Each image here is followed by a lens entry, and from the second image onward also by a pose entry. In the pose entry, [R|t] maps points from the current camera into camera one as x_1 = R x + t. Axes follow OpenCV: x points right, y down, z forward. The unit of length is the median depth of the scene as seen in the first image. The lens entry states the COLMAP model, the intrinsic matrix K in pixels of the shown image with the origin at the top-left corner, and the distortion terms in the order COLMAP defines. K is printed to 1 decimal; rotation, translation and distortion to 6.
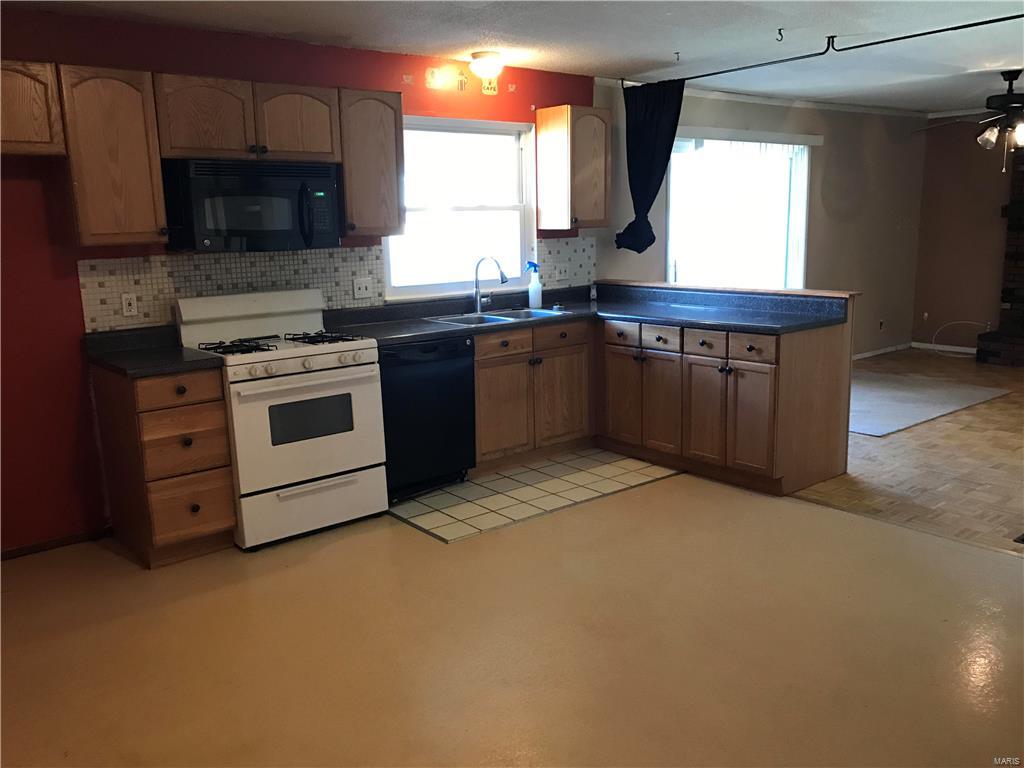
lens RADIAL K [[858.3, 0, 517.0], [0, 858.3, 422.0], [0, 0, 1]] dist [0.003576, -0.008680]
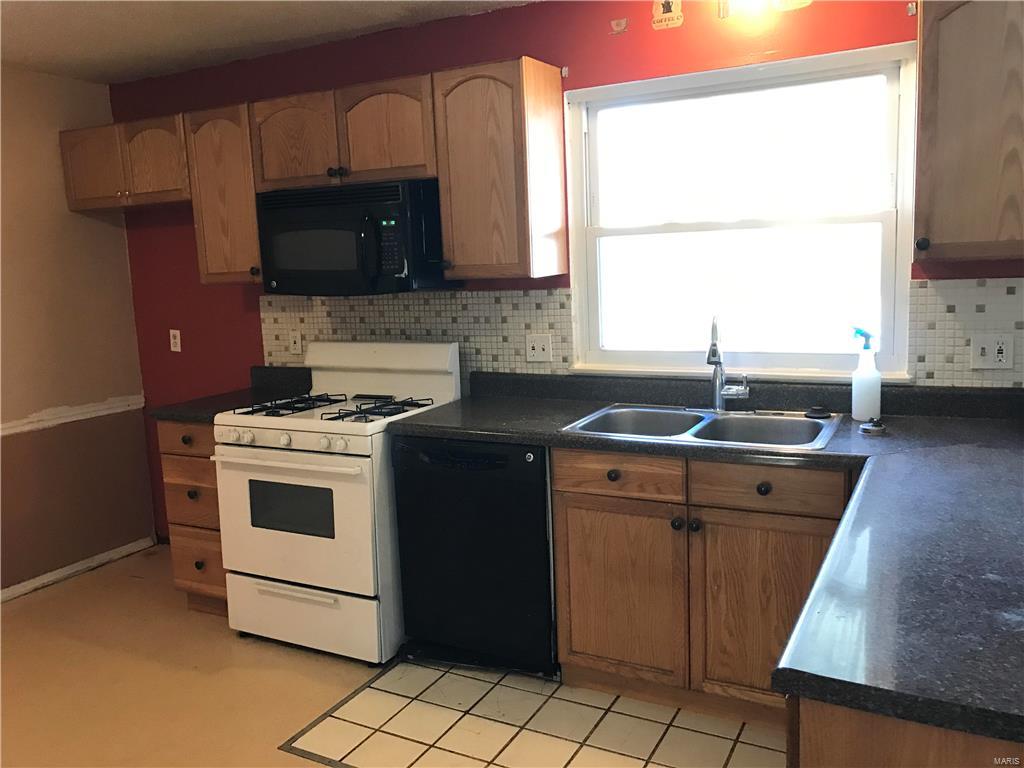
lens RADIAL K [[828.6, 0, 512.0], [0, 828.6, 384.0], [0, 0, 1]] dist [0.055529, -0.002770]
pose [[0.385290, 0.144510, -0.911410, 0.433918], [-0.181922, 0.980174, 0.078507, -0.177238], [0.904686, 0.135558, 0.403940, 0.716092]]
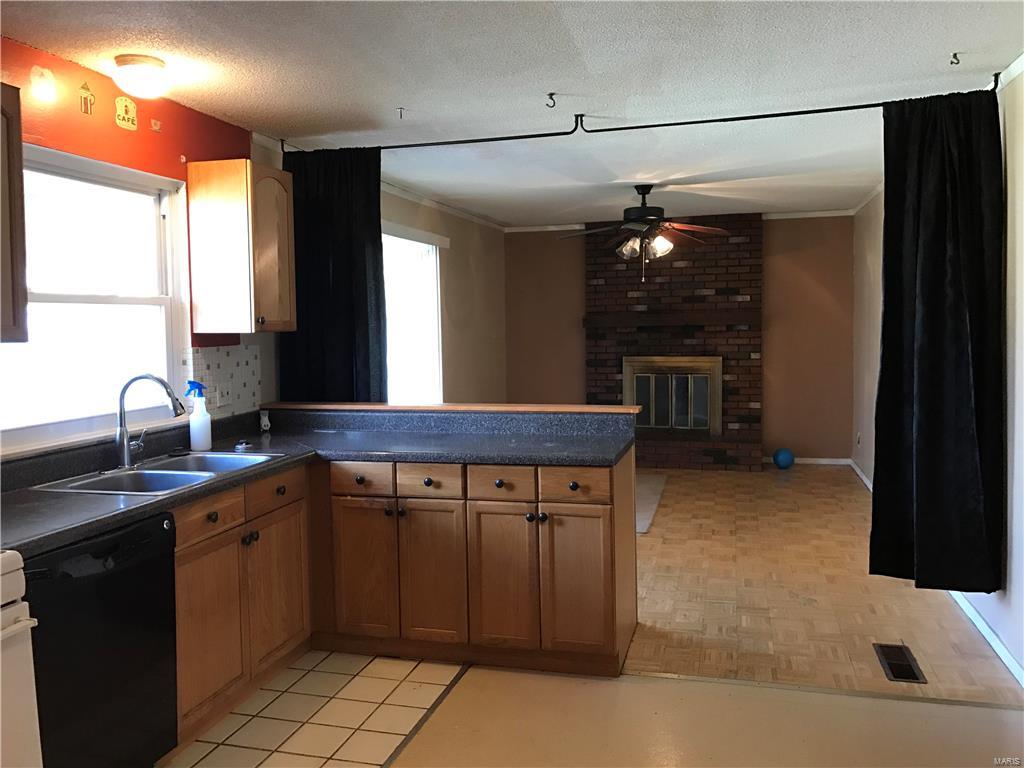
lens RADIAL K [[849.1, 0, 512.0], [0, 849.1, 384.0], [0, 0, 1]] dist [0.002026, 0.001135]
pose [[0.813294, -0.030679, 0.581044, -0.185578], [0.130099, 0.982915, -0.130204, -0.077472], [-0.567122, 0.181488, 0.803390, 0.385511]]
